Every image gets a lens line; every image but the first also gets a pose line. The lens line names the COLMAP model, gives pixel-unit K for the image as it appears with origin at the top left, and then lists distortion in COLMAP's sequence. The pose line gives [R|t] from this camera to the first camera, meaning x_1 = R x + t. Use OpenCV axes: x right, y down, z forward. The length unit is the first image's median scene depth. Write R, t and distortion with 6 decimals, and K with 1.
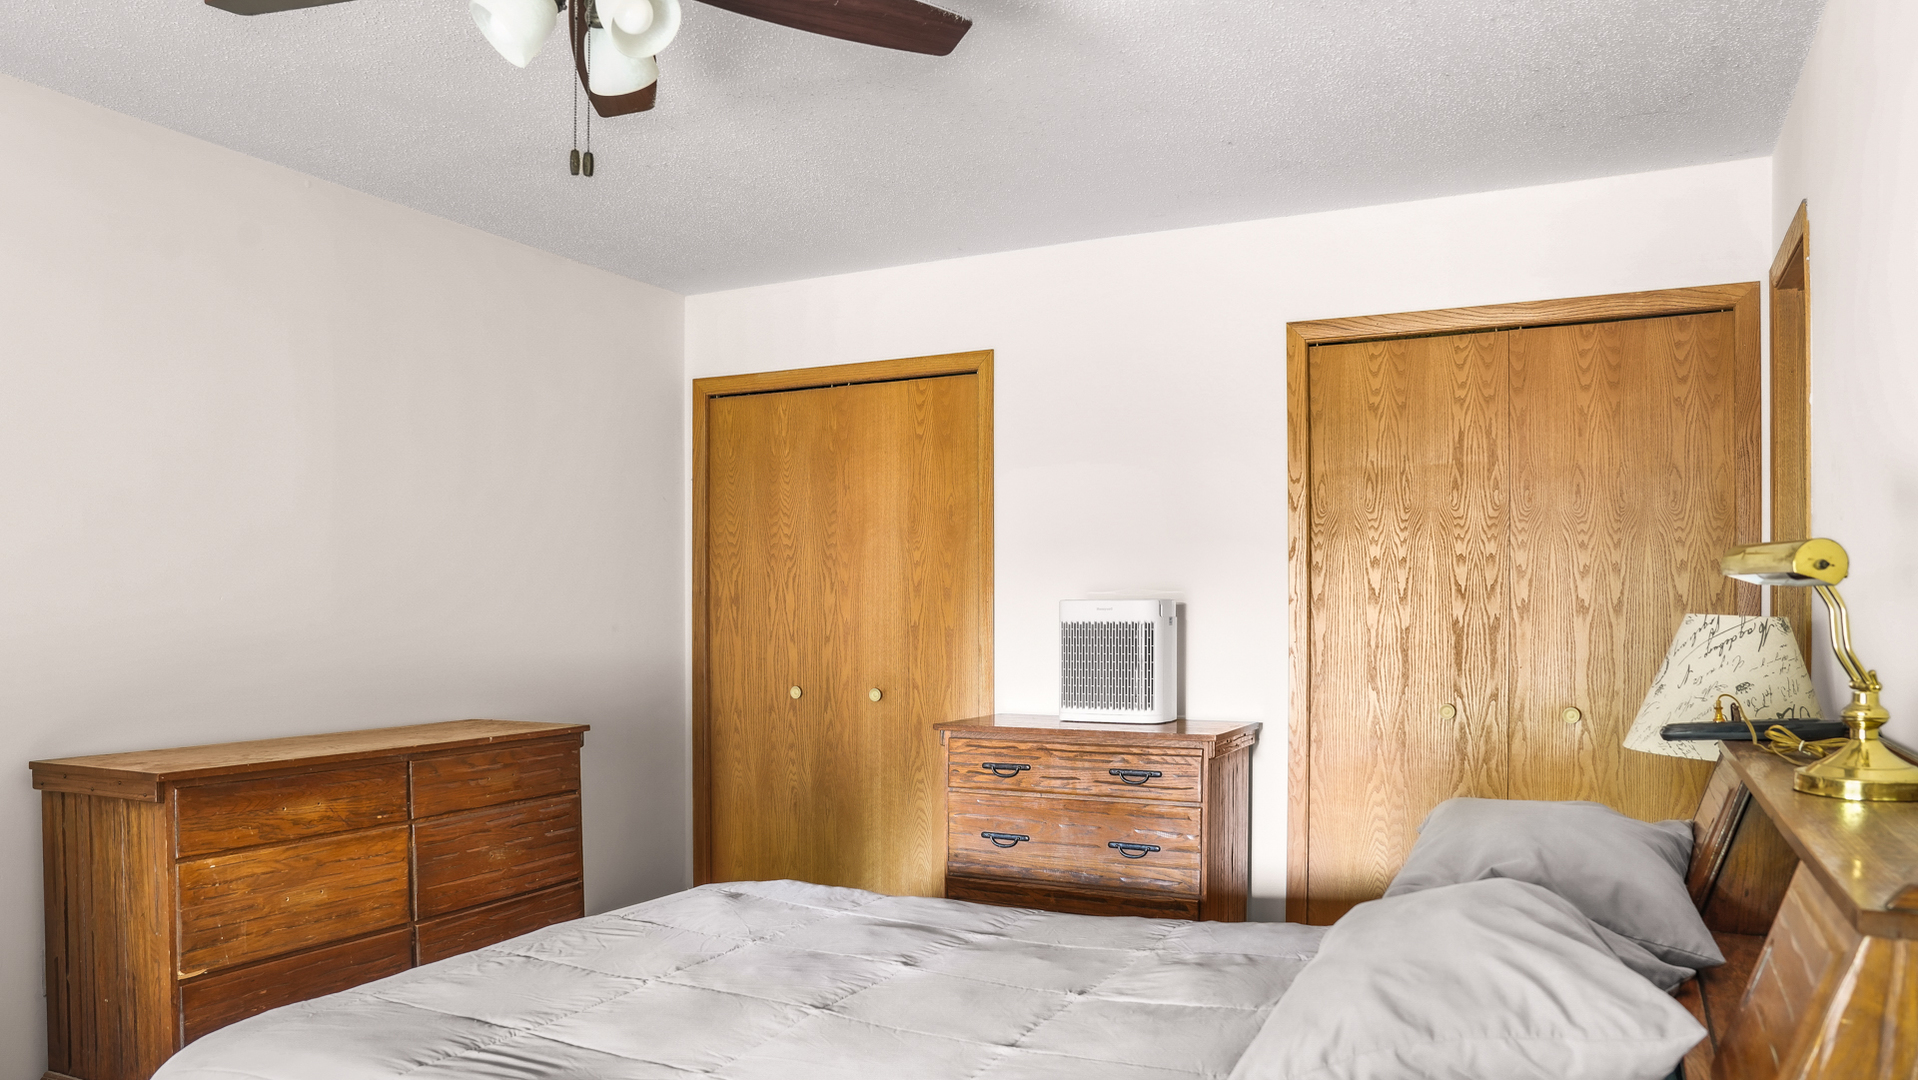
lens RADIAL K [[1362.2, 0, 1045.7], [0, 1362.2, 601.7], [0, 0, 1]] dist [-0.120063, 0.080835]
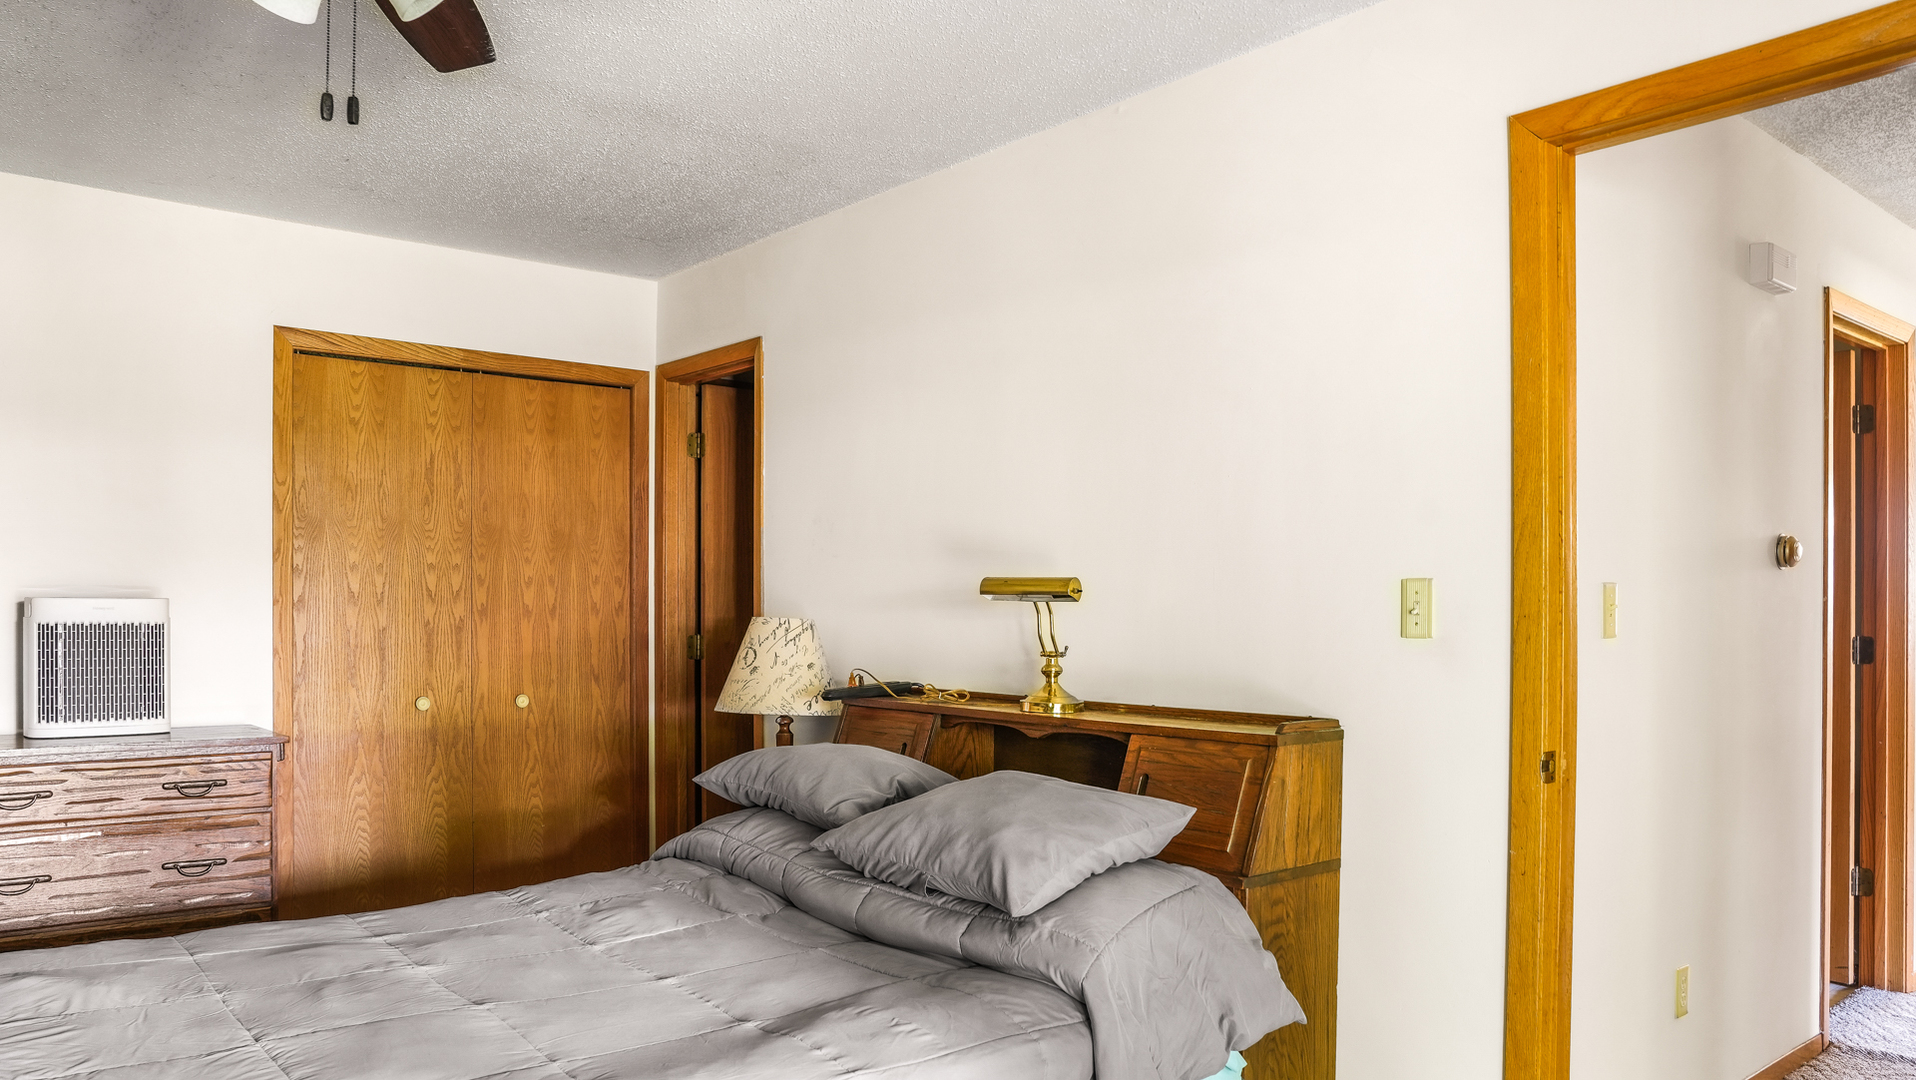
lens RADIAL K [[1342.3, 0, 951.9], [0, 1342.3, 556.1], [0, 0, 1]] dist [-0.098435, 0.074911]
pose [[0.404430, 0.044326, 0.913494, -0.539454], [-0.010512, 0.998984, -0.043821, 0.003008], [-0.914509, 0.008120, 0.404485, 0.154937]]
